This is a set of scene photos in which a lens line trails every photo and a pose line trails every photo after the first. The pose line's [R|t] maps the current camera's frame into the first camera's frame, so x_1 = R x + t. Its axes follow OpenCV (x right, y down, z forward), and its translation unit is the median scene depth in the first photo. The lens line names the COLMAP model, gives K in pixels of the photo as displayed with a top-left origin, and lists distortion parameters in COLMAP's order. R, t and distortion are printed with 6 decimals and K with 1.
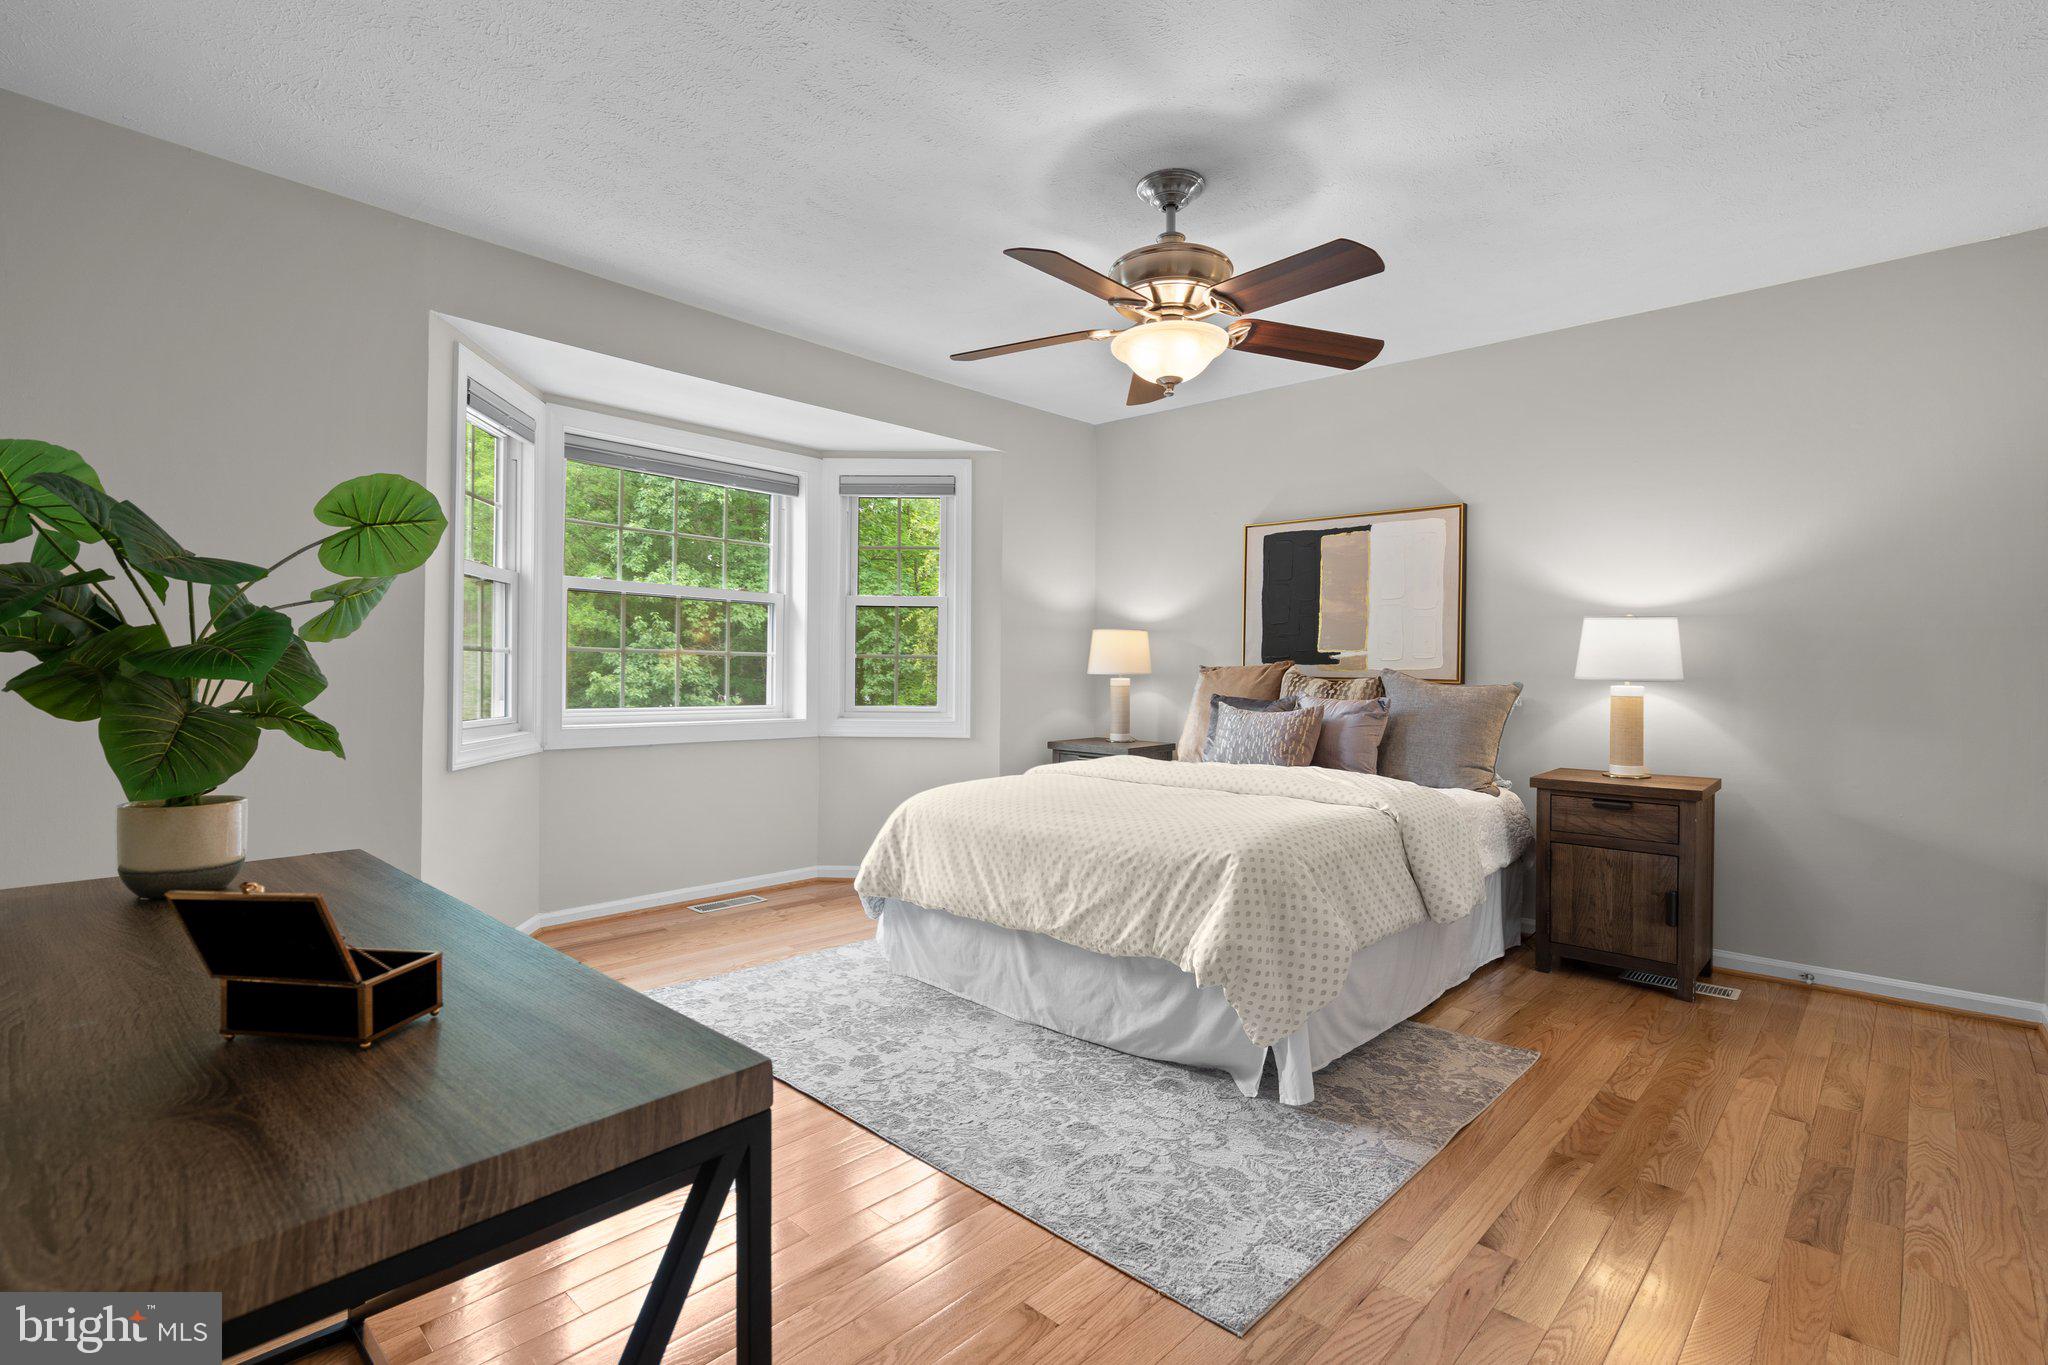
lens RADIAL K [[936.5, 0, 1028.9], [0, 936.5, 675.2], [0, 0, 1]] dist [-0.017685, 0.000099]
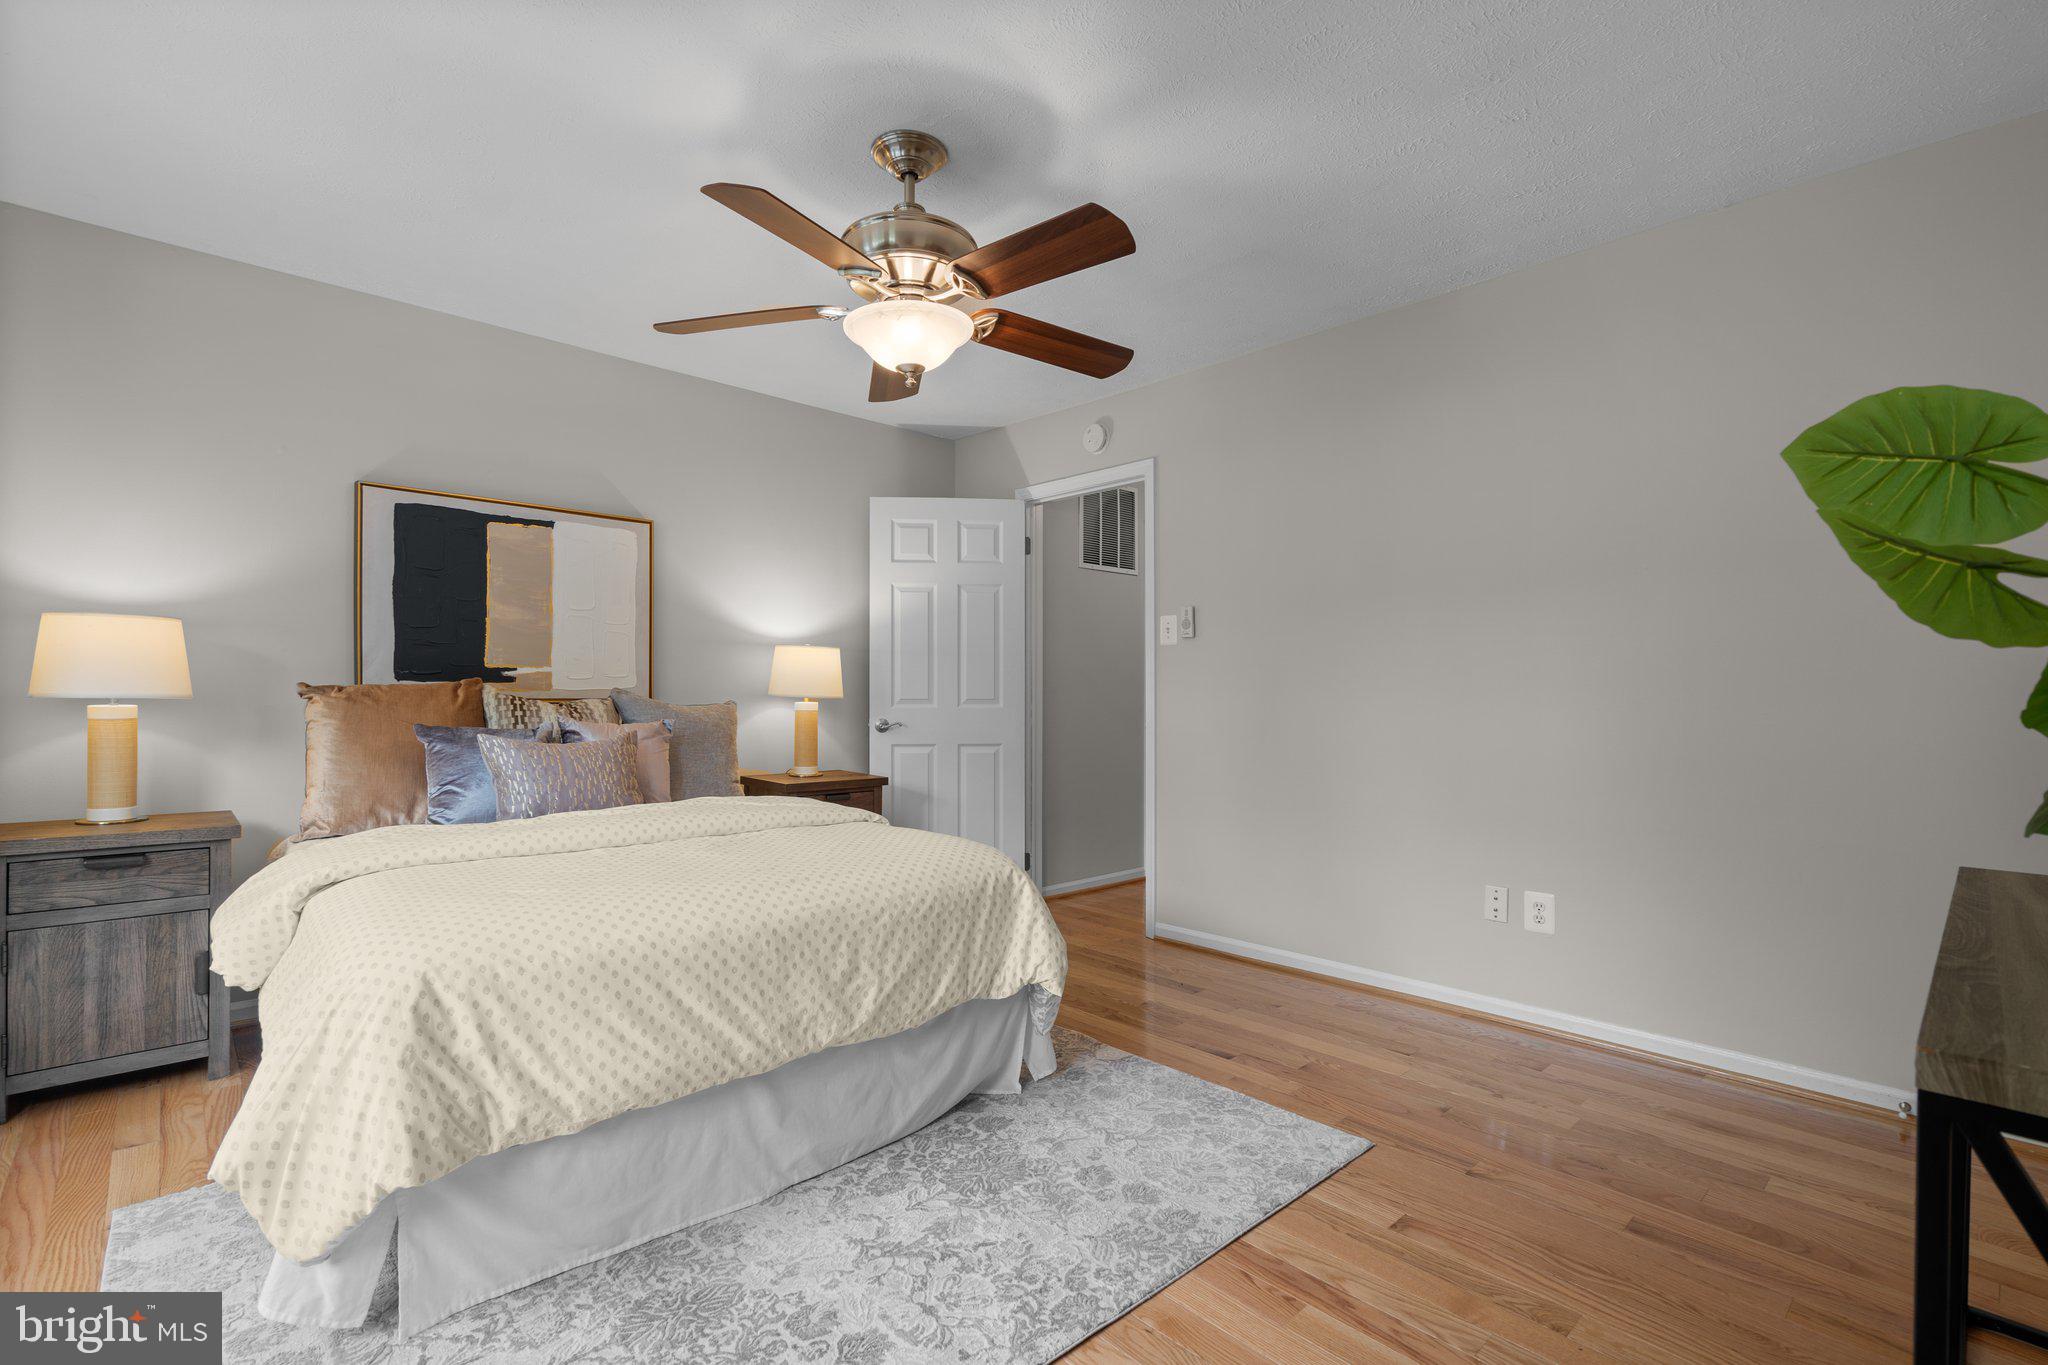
lens RADIAL K [[929.3, 0, 990.3], [0, 929.3, 693.8], [0, 0, 1]] dist [0.023092, 0.000140]
pose [[0.100641, -0.007985, 0.994891, -0.606125], [0.000771, 0.999968, 0.007947, -0.010647], [-0.994922, -0.000033, 0.100644, 0.677103]]
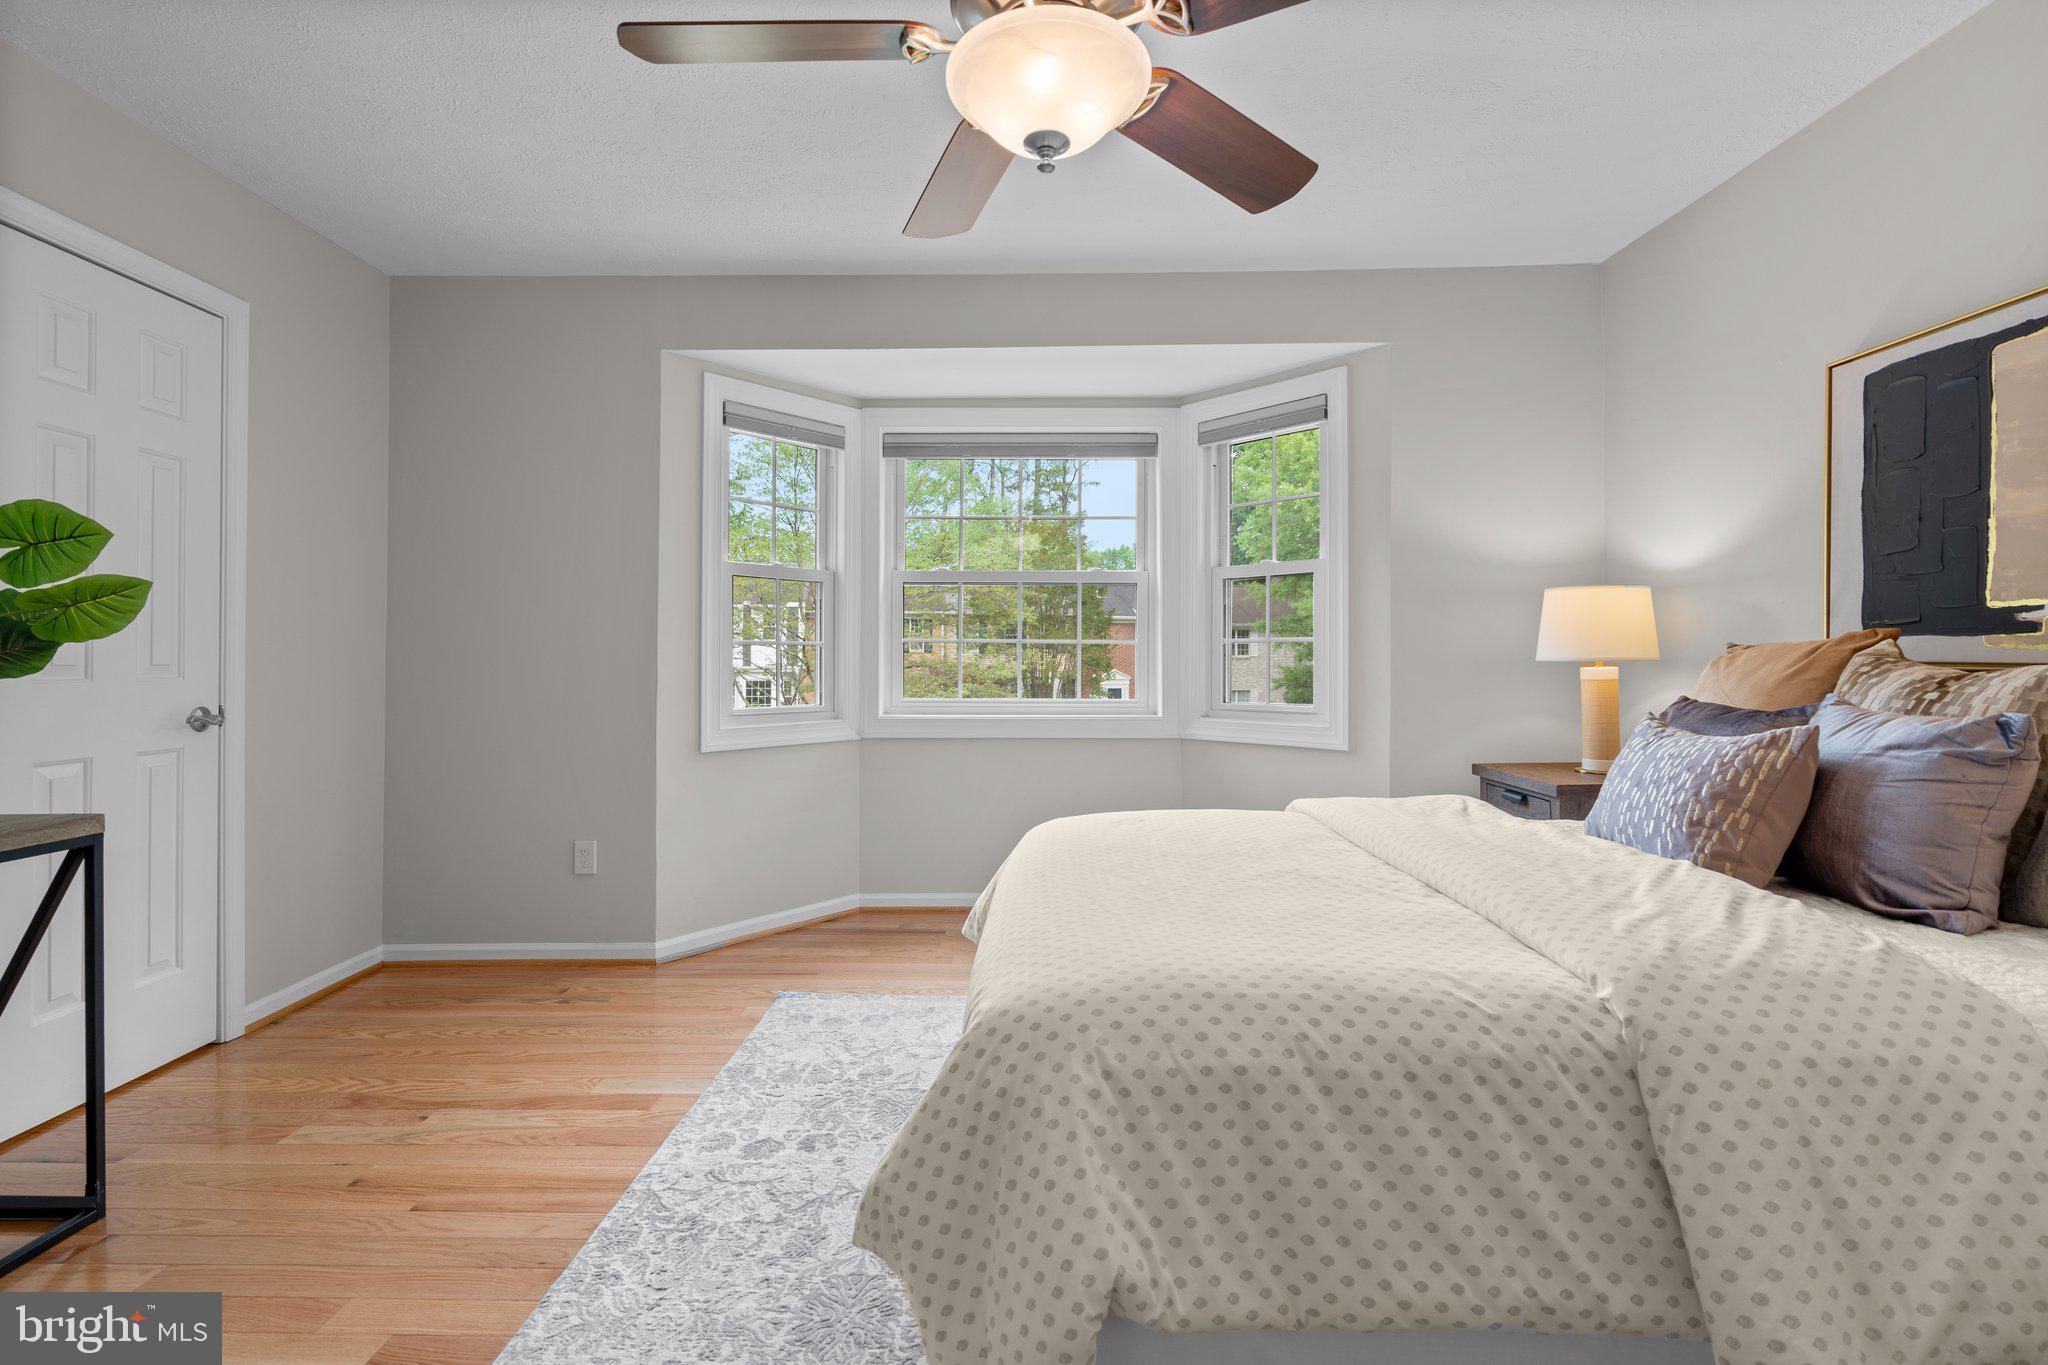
lens RADIAL K [[940.1, 0, 1022.2], [0, 940.1, 650.5], [0, 0, 1]] dist [-0.001923, 0.000223]
pose [[0.672210, -0.016954, -0.740166, 0.455052], [0.005222, 0.999821, -0.018159, 0.002529], [0.740342, 0.008341, 0.672179, 0.489988]]
